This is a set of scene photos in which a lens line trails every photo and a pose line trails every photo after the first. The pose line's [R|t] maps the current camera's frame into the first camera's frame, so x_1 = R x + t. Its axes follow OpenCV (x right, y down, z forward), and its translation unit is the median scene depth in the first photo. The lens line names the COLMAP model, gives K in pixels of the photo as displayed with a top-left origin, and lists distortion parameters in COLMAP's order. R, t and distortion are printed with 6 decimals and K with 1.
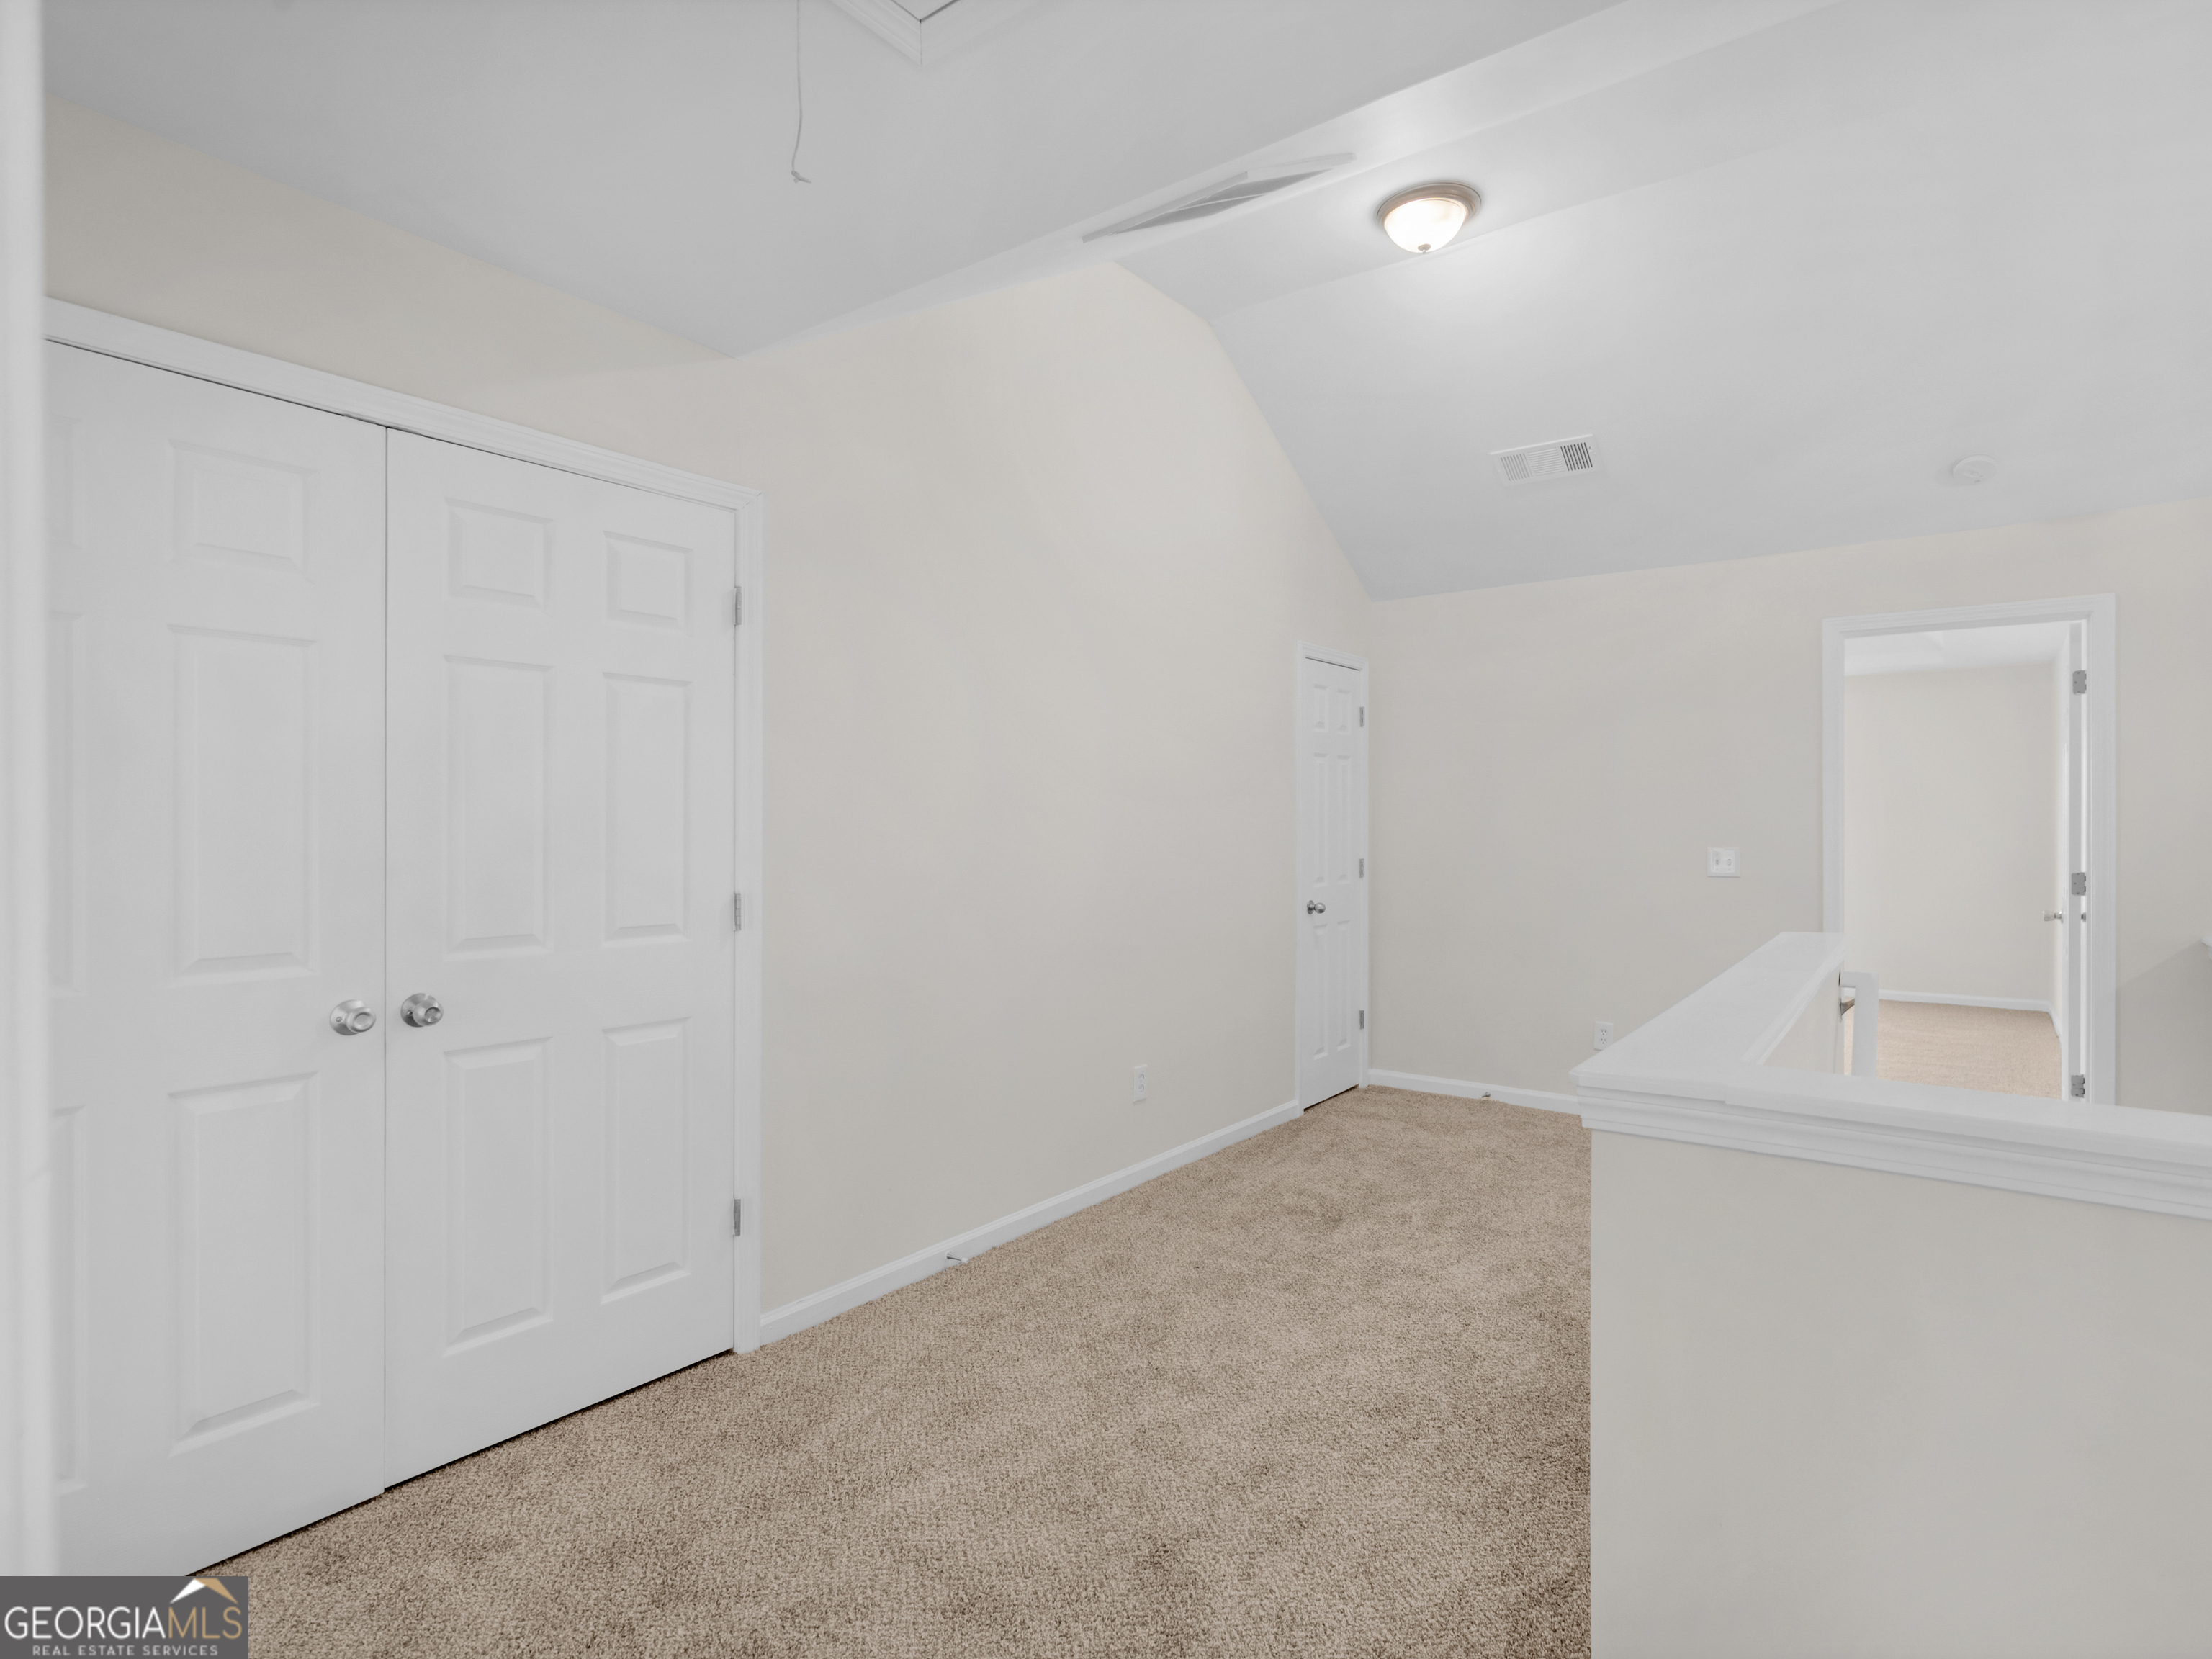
lens RADIAL K [[1129.9, 0, 1127.4], [0, 1129.9, 834.1], [0, 0, 1]] dist [0.002663, 0.000437]
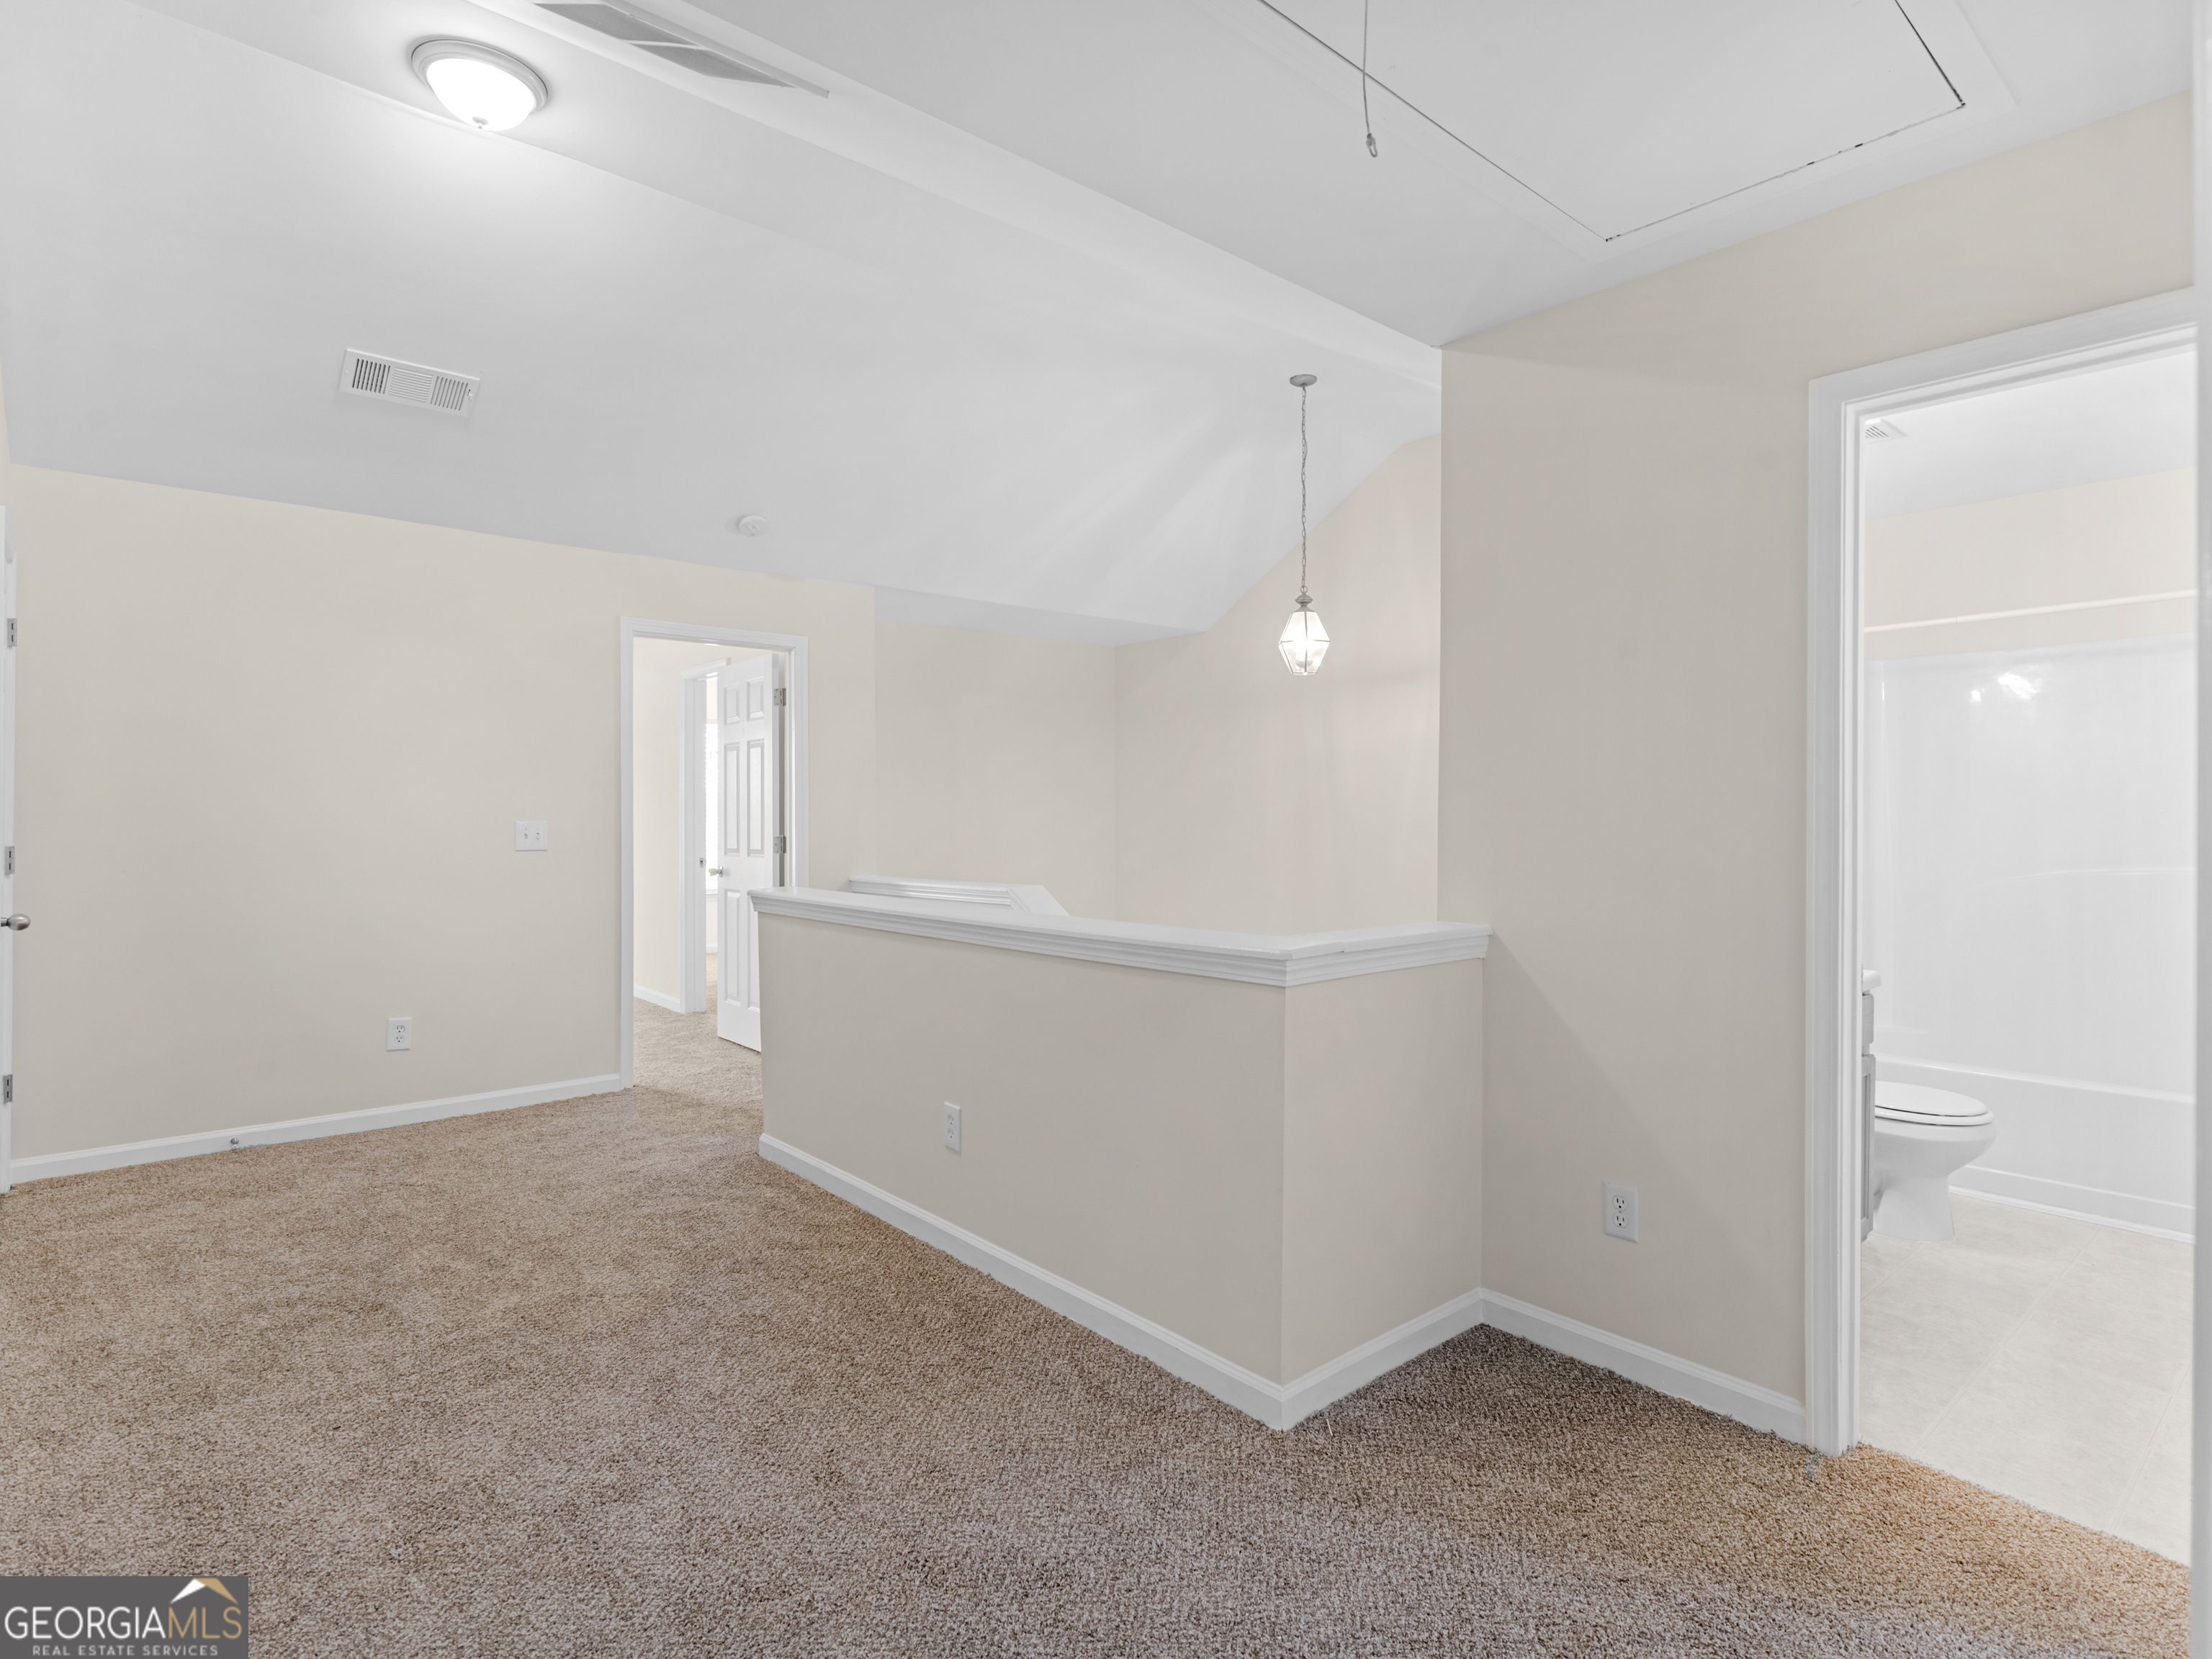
lens RADIAL K [[1129.9, 0, 1127.0], [0, 1129.9, 812.7], [0, 0, 1]] dist [0.002663, 0.000437]
pose [[0.199793, 0.008675, 0.979800, -0.461957], [-0.003756, 0.999960, -0.008088, 0.013435], [-0.979831, -0.002064, 0.199818, 0.354489]]
